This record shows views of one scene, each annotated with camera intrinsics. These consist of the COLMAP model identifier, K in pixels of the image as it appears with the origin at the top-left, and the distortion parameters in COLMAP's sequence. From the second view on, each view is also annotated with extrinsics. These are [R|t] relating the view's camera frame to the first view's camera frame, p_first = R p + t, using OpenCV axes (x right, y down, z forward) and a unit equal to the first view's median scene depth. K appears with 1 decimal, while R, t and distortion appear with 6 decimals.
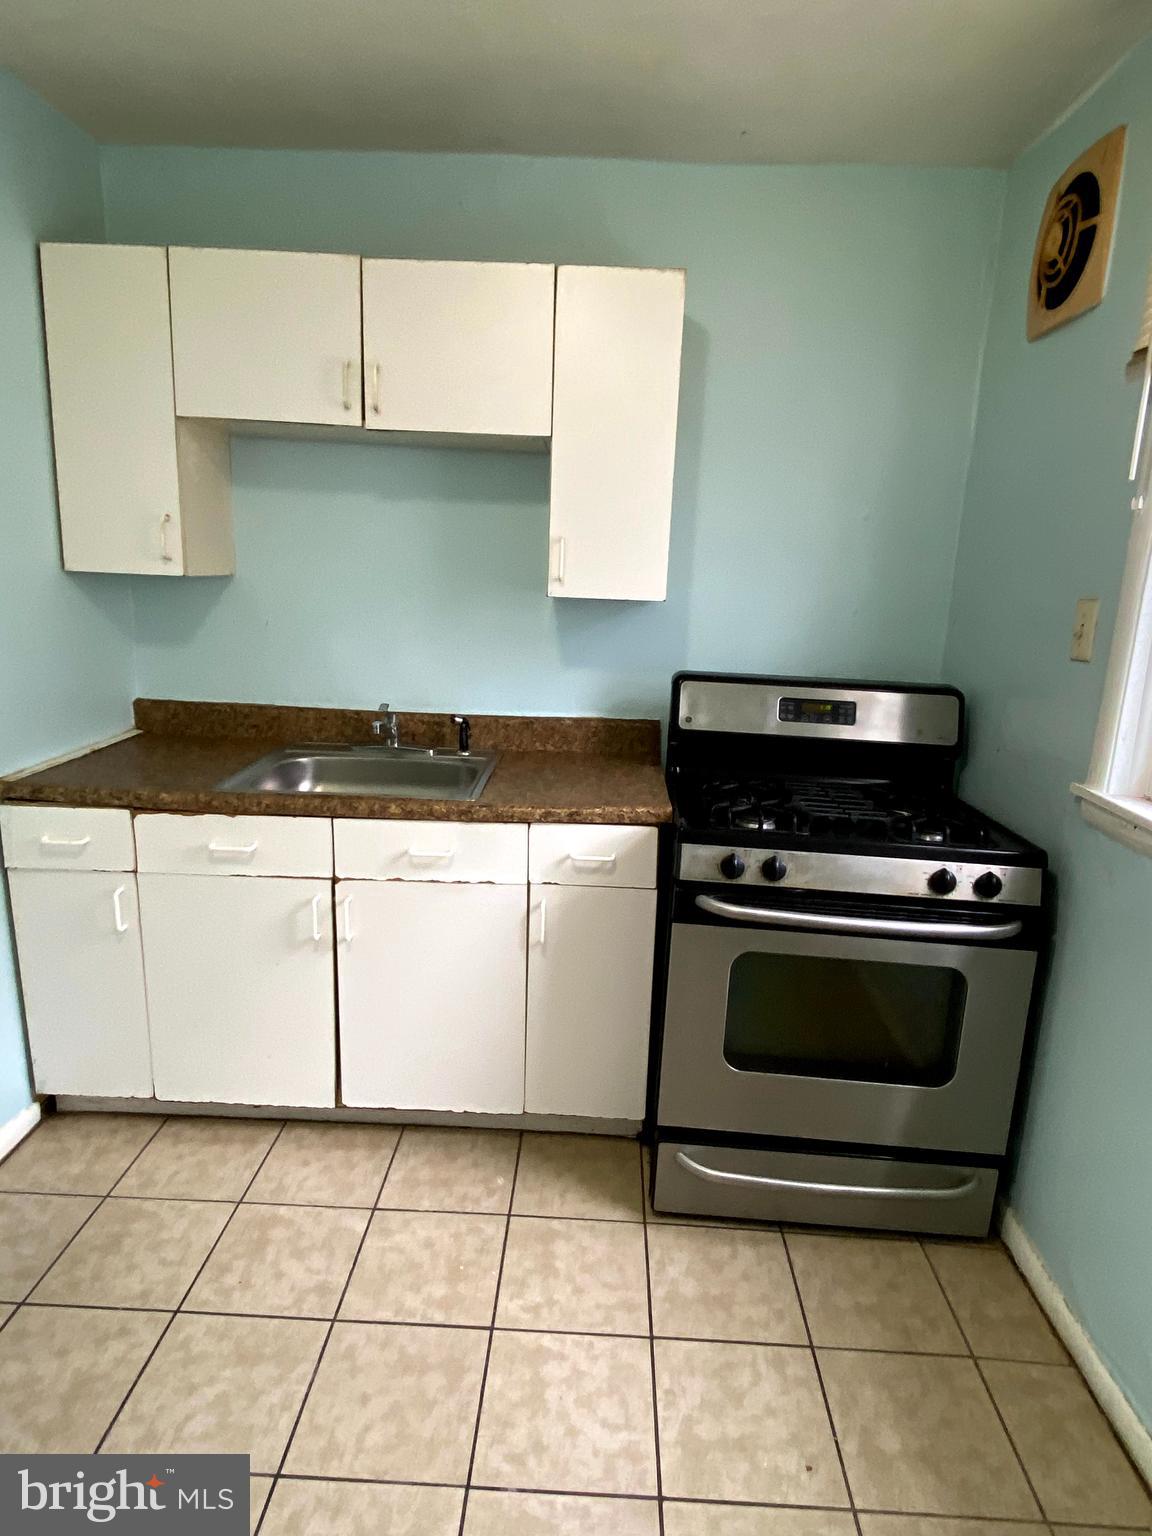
lens RADIAL K [[902.7, 0, 595.3], [0, 902.7, 765.8], [0, 0, 1]] dist [0.046166, -0.039192]
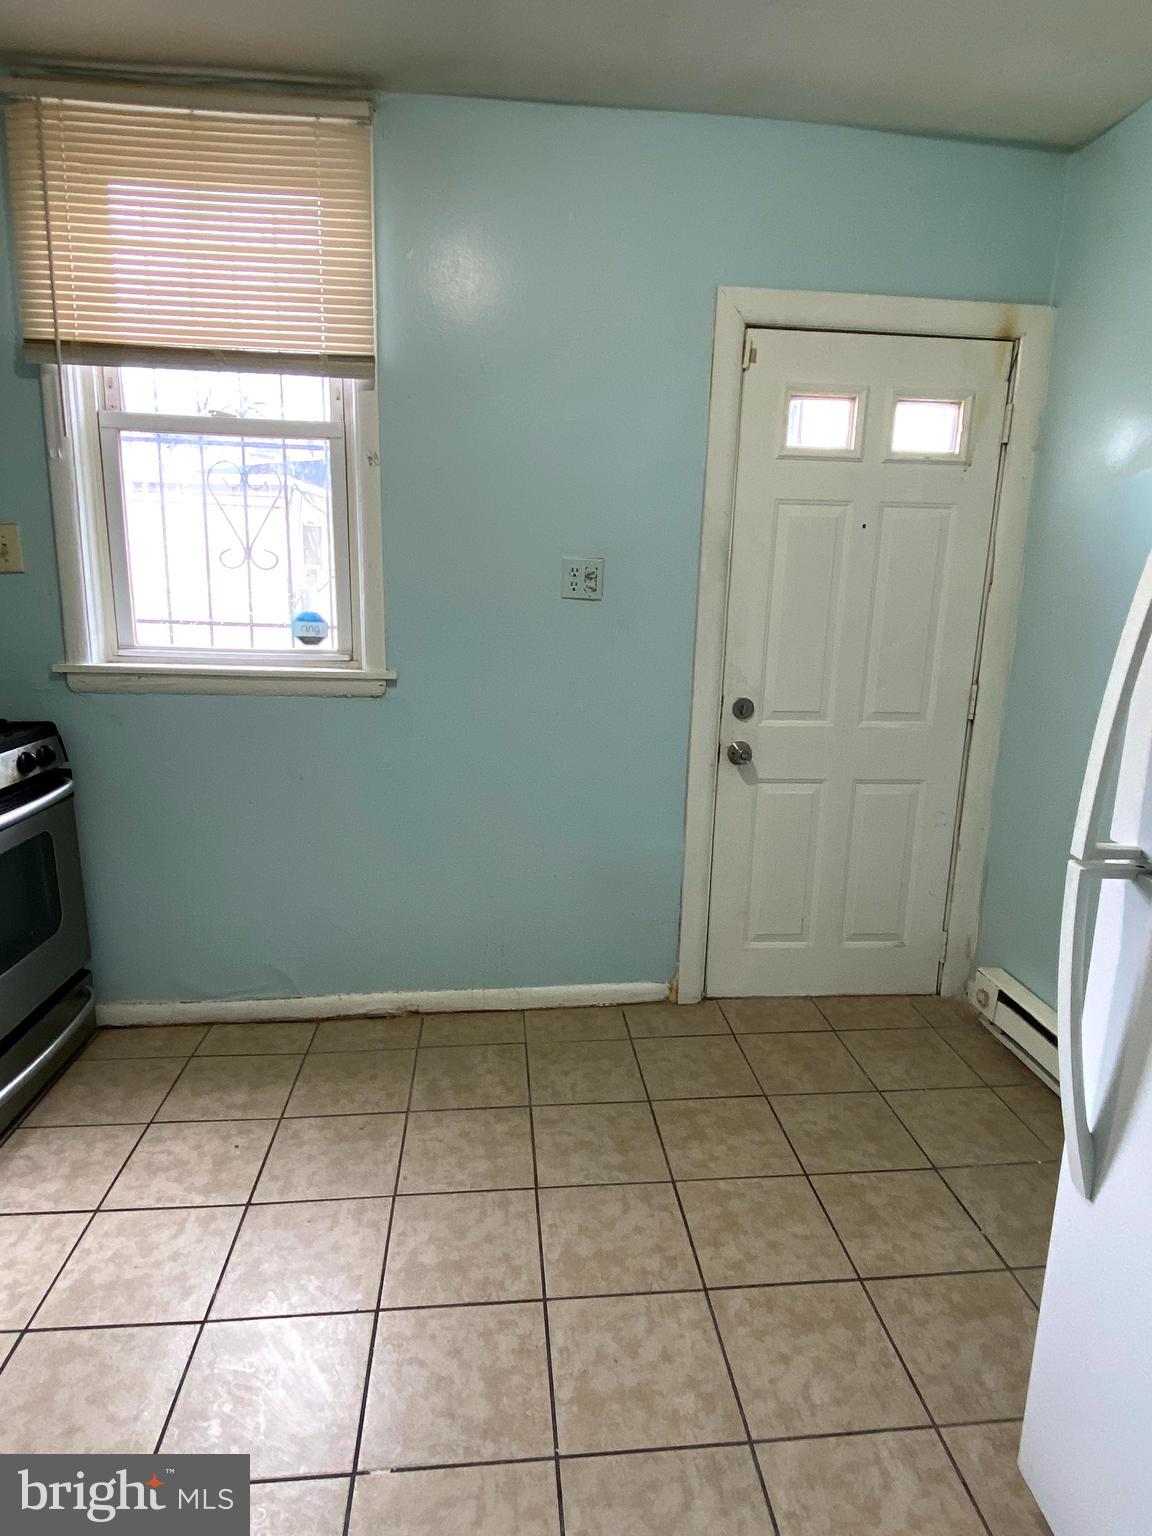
lens RADIAL K [[902.7, 0, 585.4], [0, 902.7, 762.7], [0, 0, 1]] dist [0.046166, -0.039192]
pose [[-0.124983, -0.253368, 0.959262, -0.824735], [0.180643, 0.944872, 0.273103, -0.065956], [-0.975575, 0.207417, -0.072324, 0.354430]]
